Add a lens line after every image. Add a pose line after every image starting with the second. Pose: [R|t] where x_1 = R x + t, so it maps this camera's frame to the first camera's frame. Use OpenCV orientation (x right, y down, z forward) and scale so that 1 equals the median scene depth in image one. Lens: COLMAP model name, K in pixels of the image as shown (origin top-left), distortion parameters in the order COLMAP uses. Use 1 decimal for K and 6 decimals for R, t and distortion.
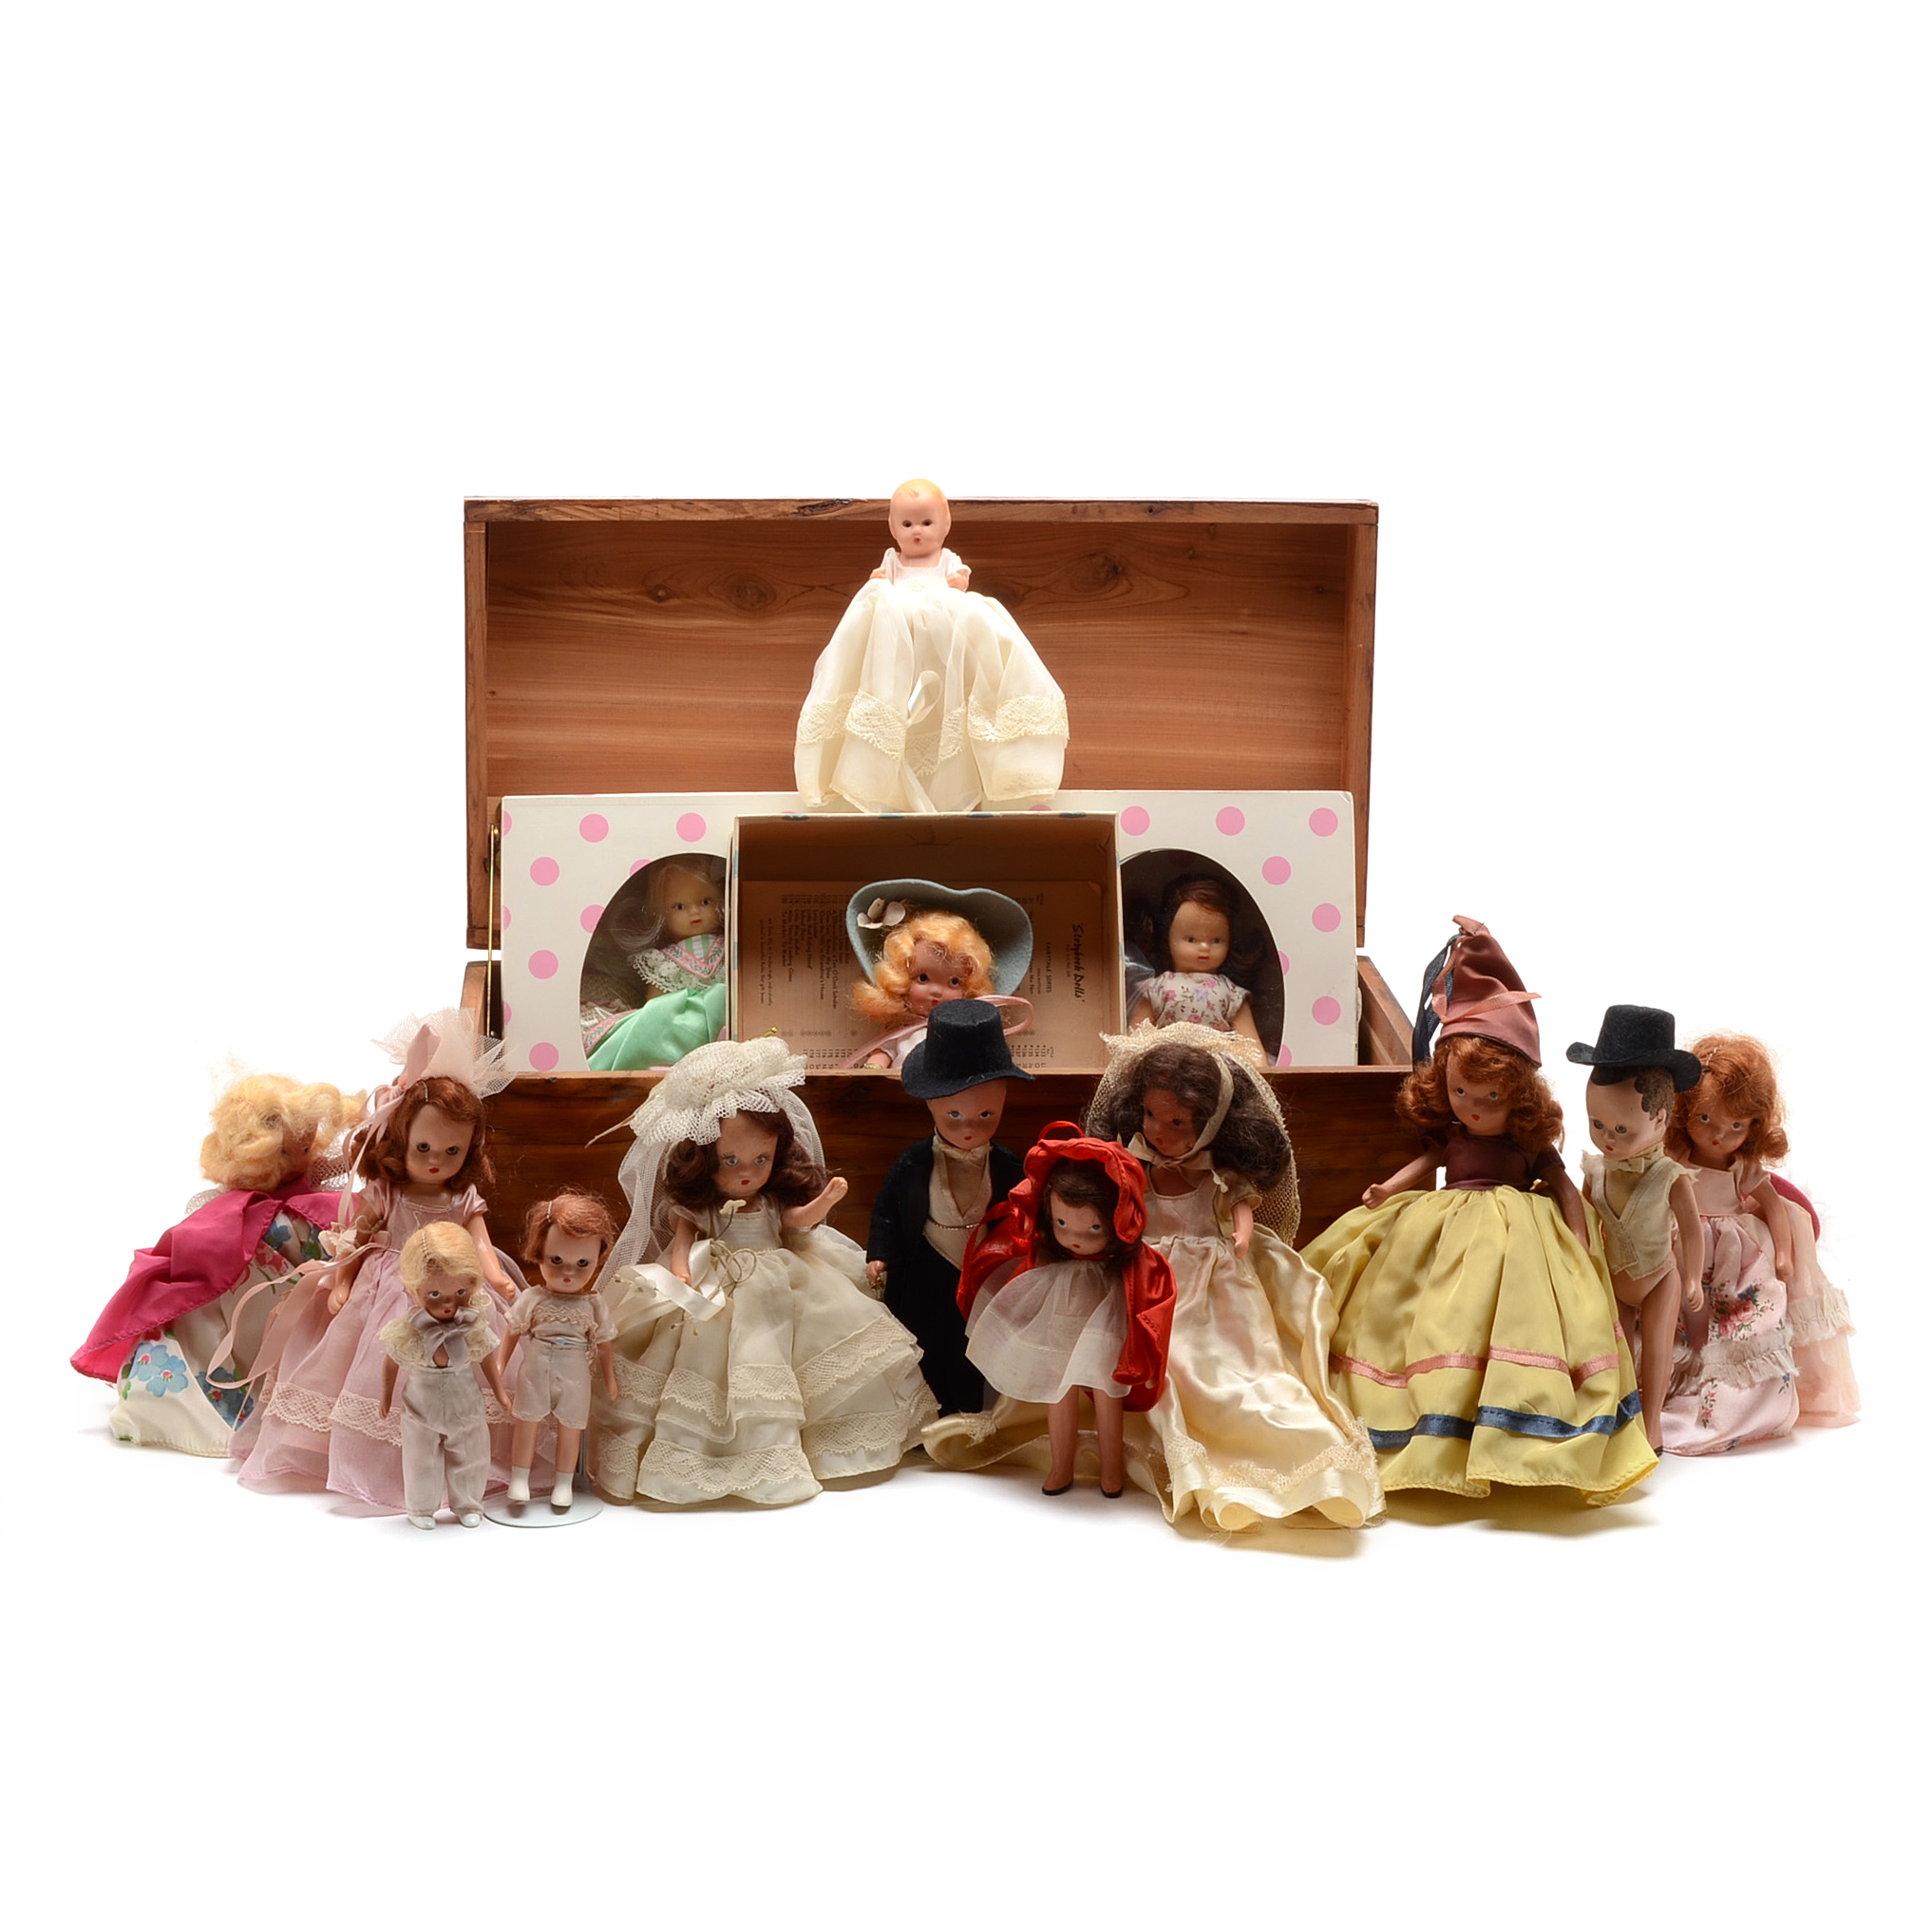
lens RADIAL K [[6322.6, 0, 966.0], [0, 6322.6, 966.0], [0, 0, 1]] dist [0.073030, -1.174862]
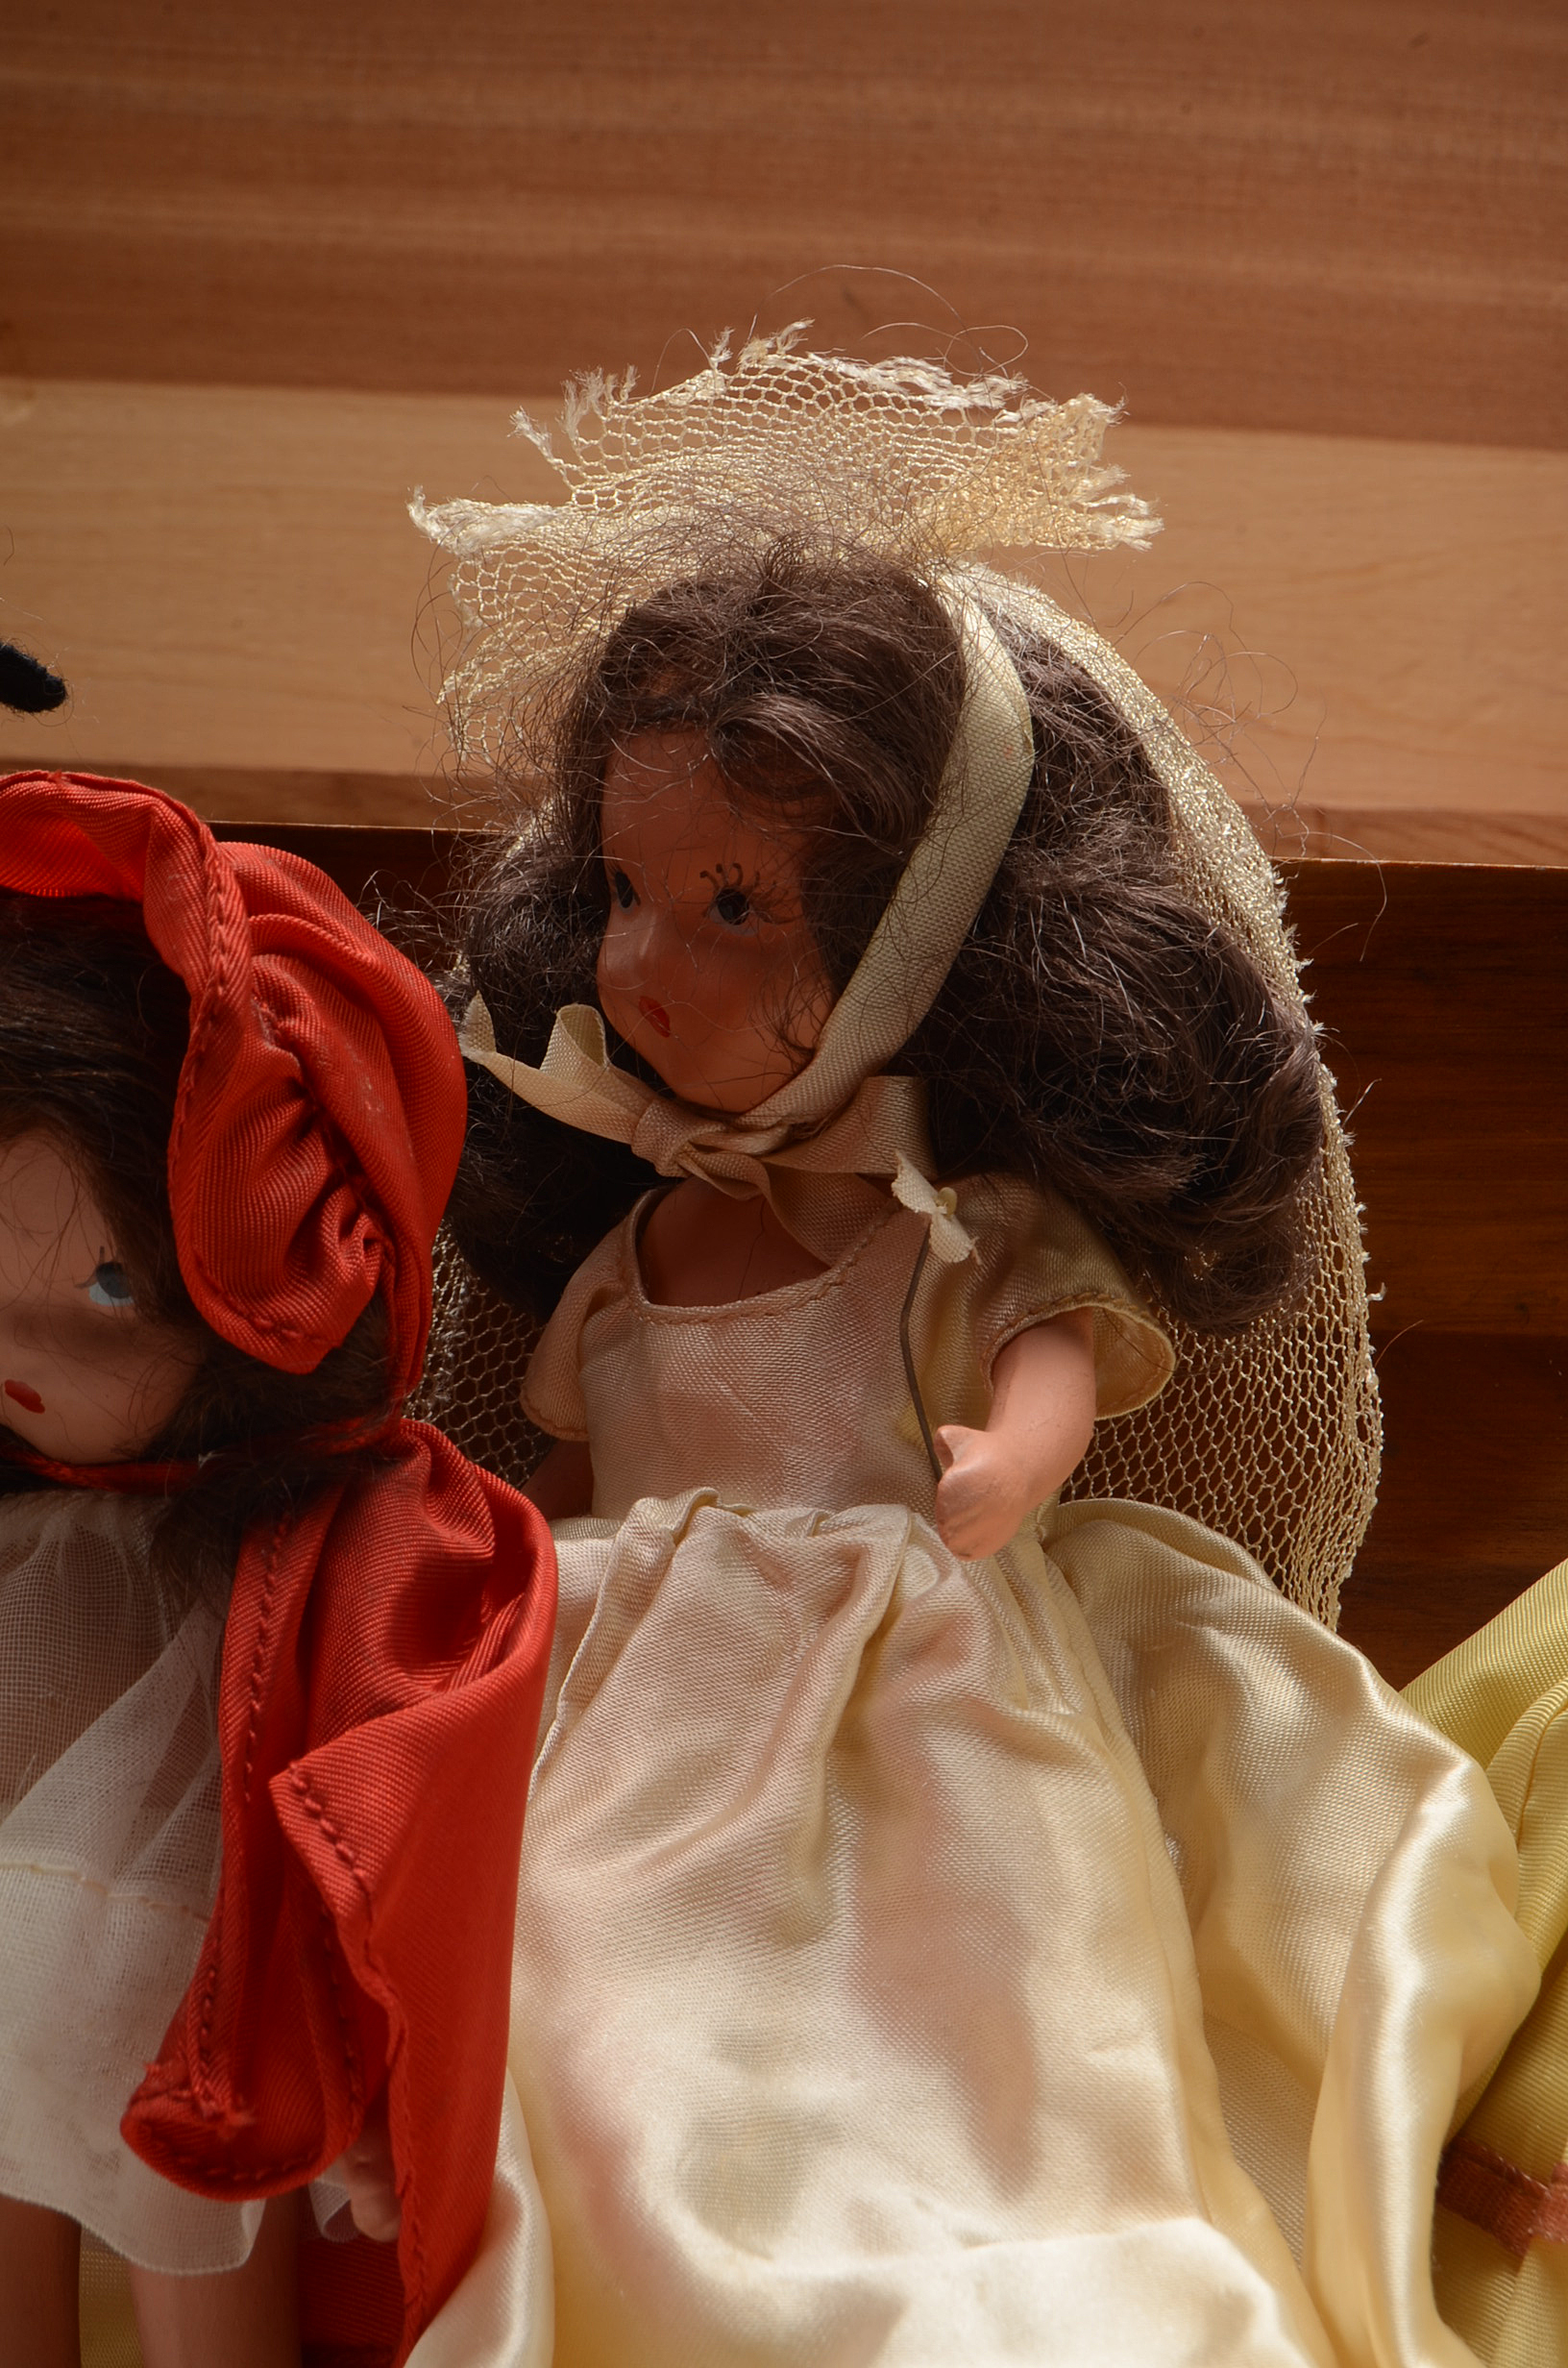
lens RADIAL K [[4986.0, 0, 746.0], [0, 4986.0, 1180.8], [0, 0, 1]] dist [-0.018887, -0.125344]
pose [[0.985369, 0.032550, -0.167295, 0.059876], [-0.066947, 0.976615, -0.204305, 0.064755], [0.156733, 0.212516, 0.964506, 0.850393]]
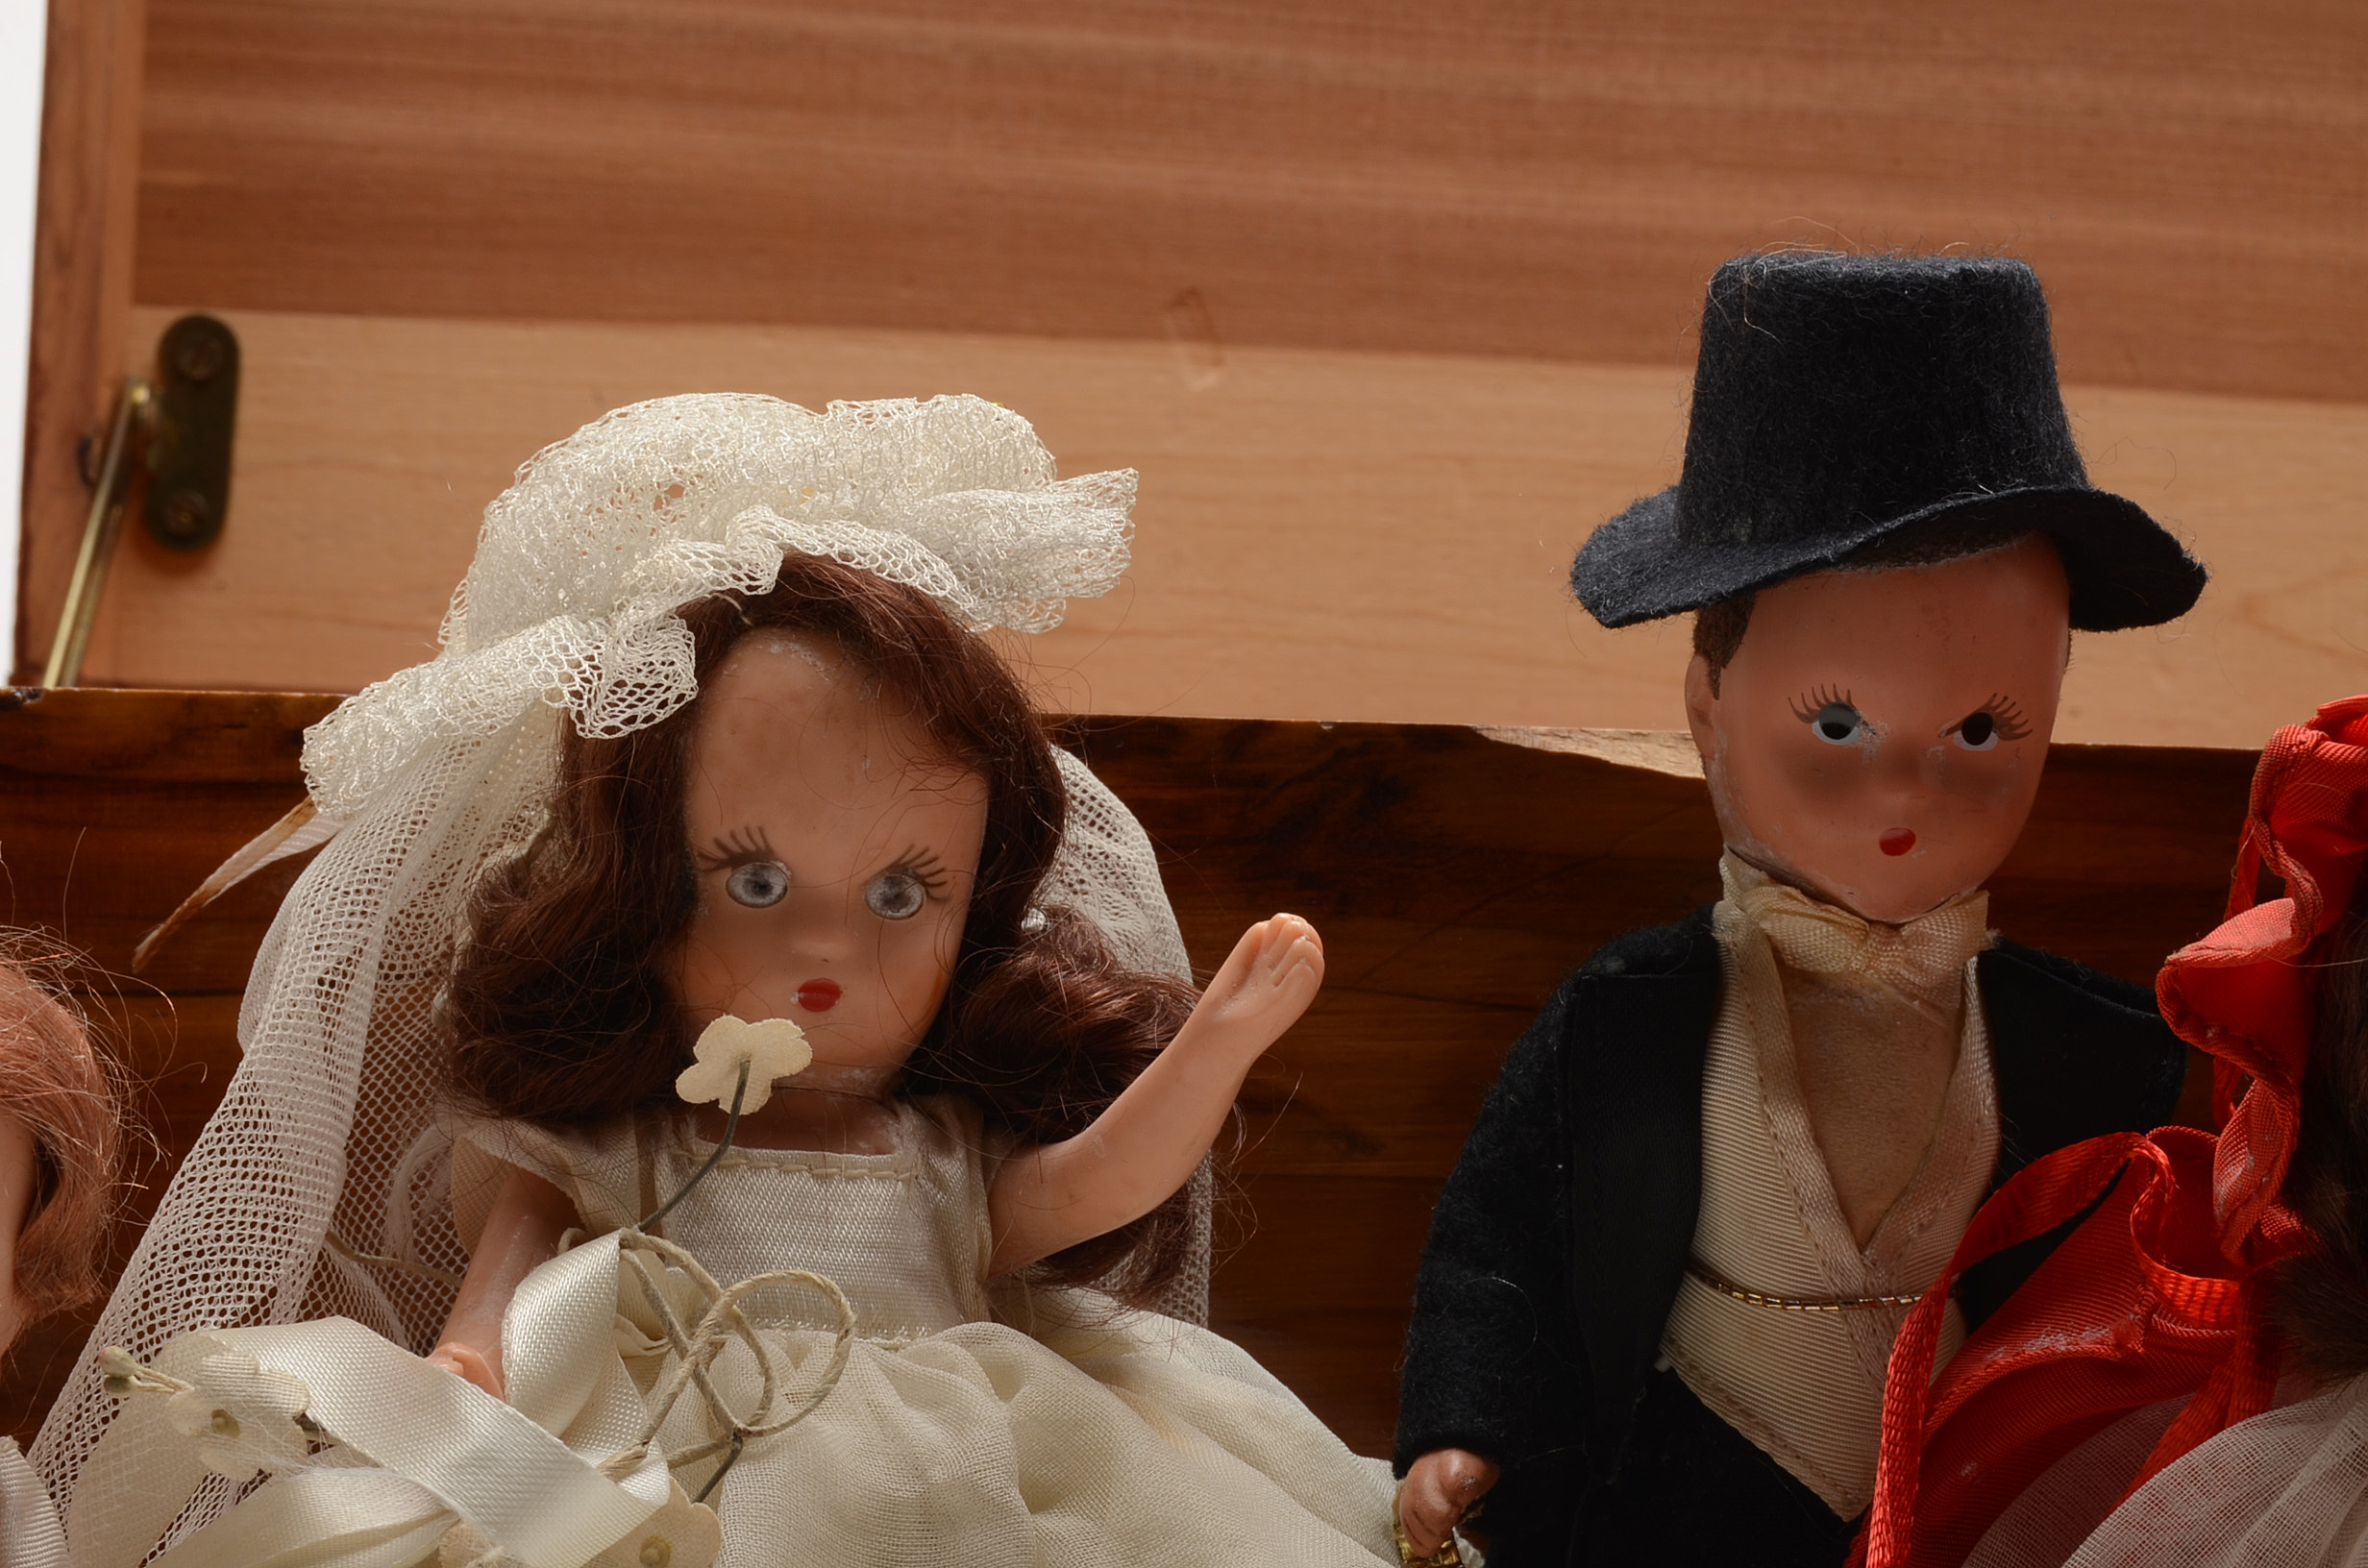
lens RADIAL K [[5301.4, 0, 1184.0], [0, 5301.4, 784.0], [0, 0, 1]] dist [-0.025426, -0.082986]
pose [[0.999337, 0.017083, -0.032156, -0.017628], [-0.025856, 0.954726, -0.296361, 0.077748], [0.025637, 0.296995, 0.954535, 0.827987]]
